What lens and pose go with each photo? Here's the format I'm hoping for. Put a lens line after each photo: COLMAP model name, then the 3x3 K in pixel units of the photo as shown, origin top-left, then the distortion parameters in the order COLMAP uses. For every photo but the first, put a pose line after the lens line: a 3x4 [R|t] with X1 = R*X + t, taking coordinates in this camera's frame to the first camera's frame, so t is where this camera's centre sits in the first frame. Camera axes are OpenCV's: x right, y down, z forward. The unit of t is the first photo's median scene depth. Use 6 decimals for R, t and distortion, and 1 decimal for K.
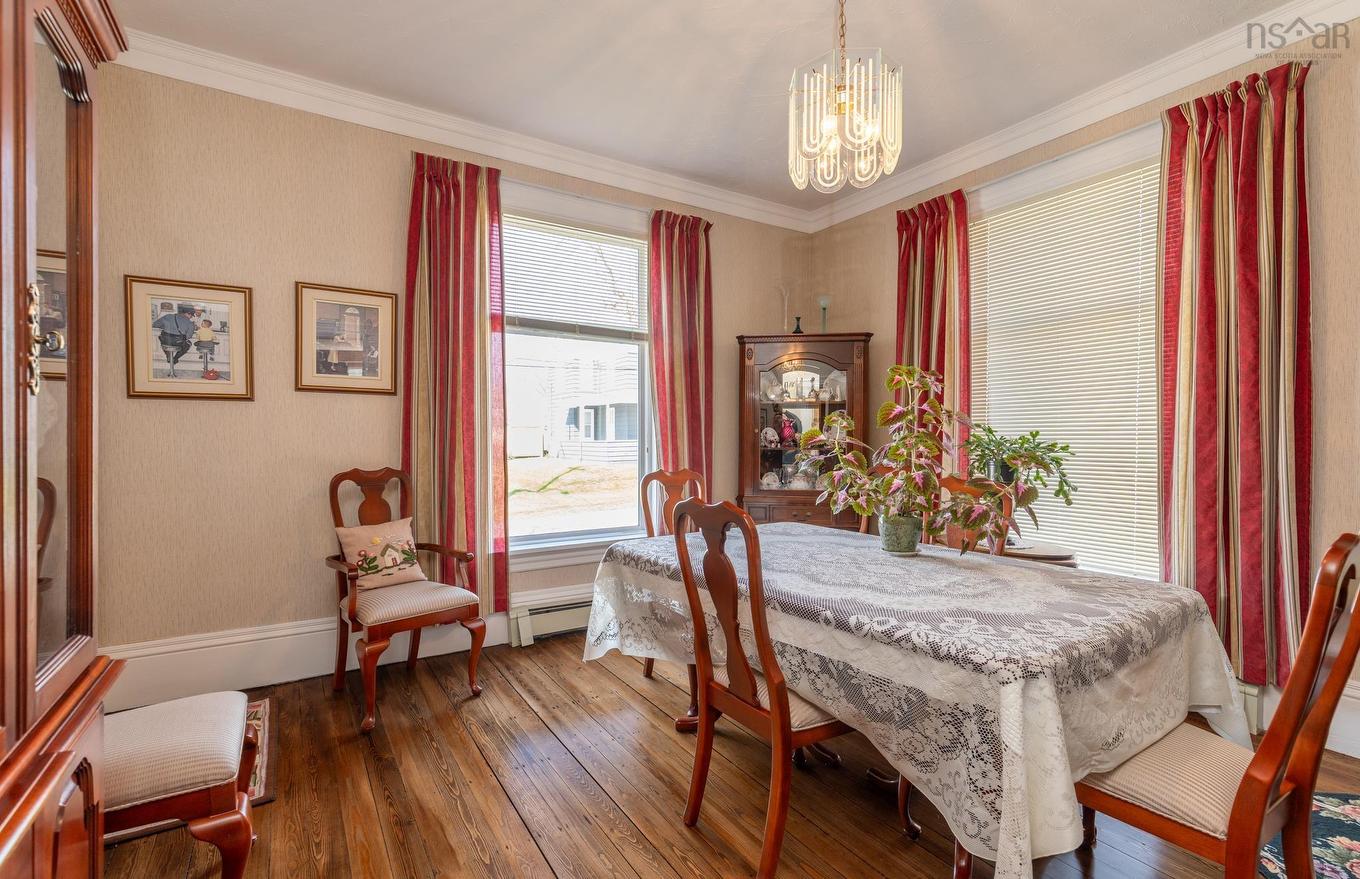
lens RADIAL K [[617.2, 0, 677.2], [0, 617.2, 437.9], [0, 0, 1]] dist [0.002593, -0.000539]
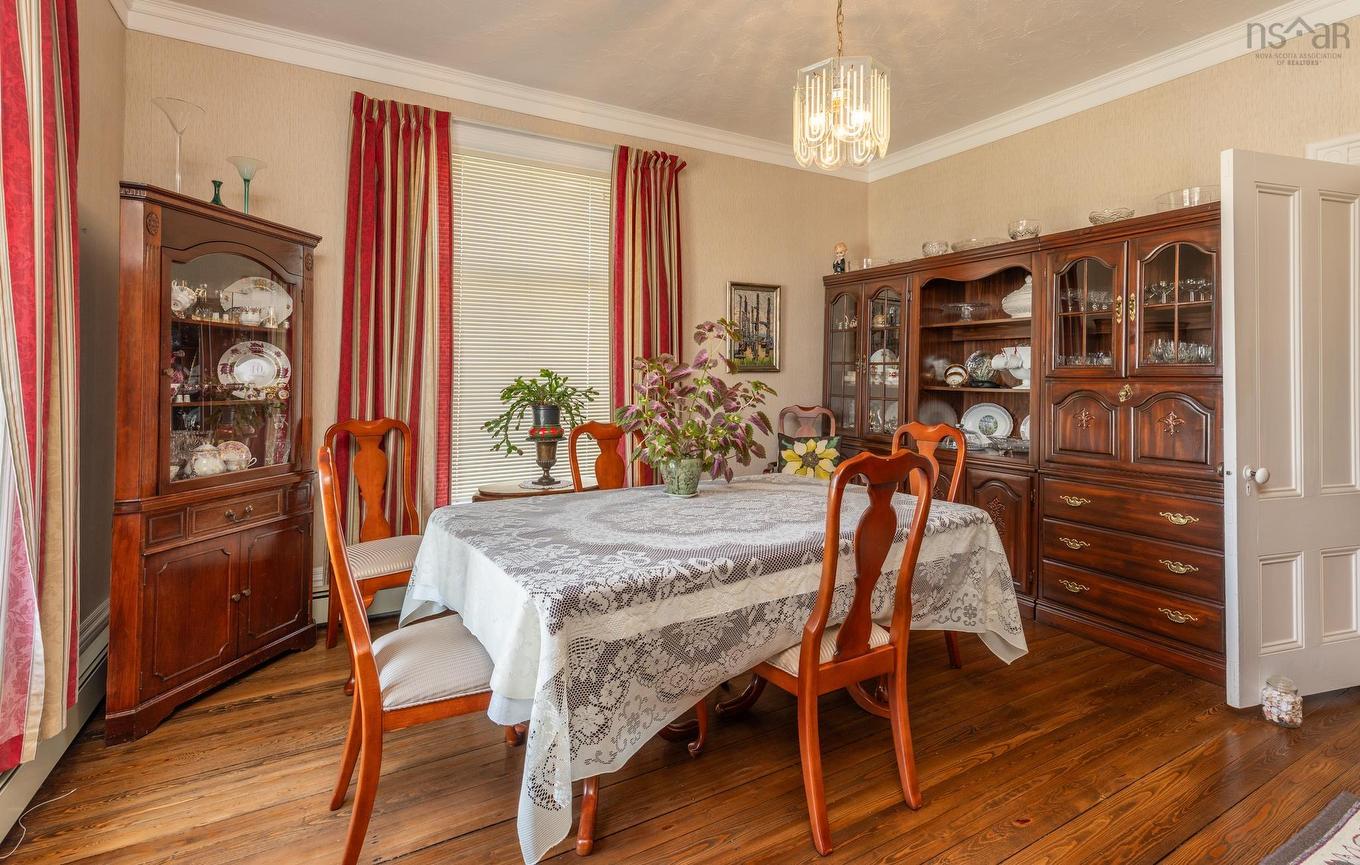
lens RADIAL K [[610.3, 0, 675.5], [0, 610.3, 380.7], [0, 0, 1]] dist [-0.002547, -0.000266]
pose [[0.056549, 0.003473, 0.998394, -0.628454], [-0.002755, 0.999991, -0.003323, -0.001010], [-0.998396, -0.002563, 0.056558, 0.900413]]
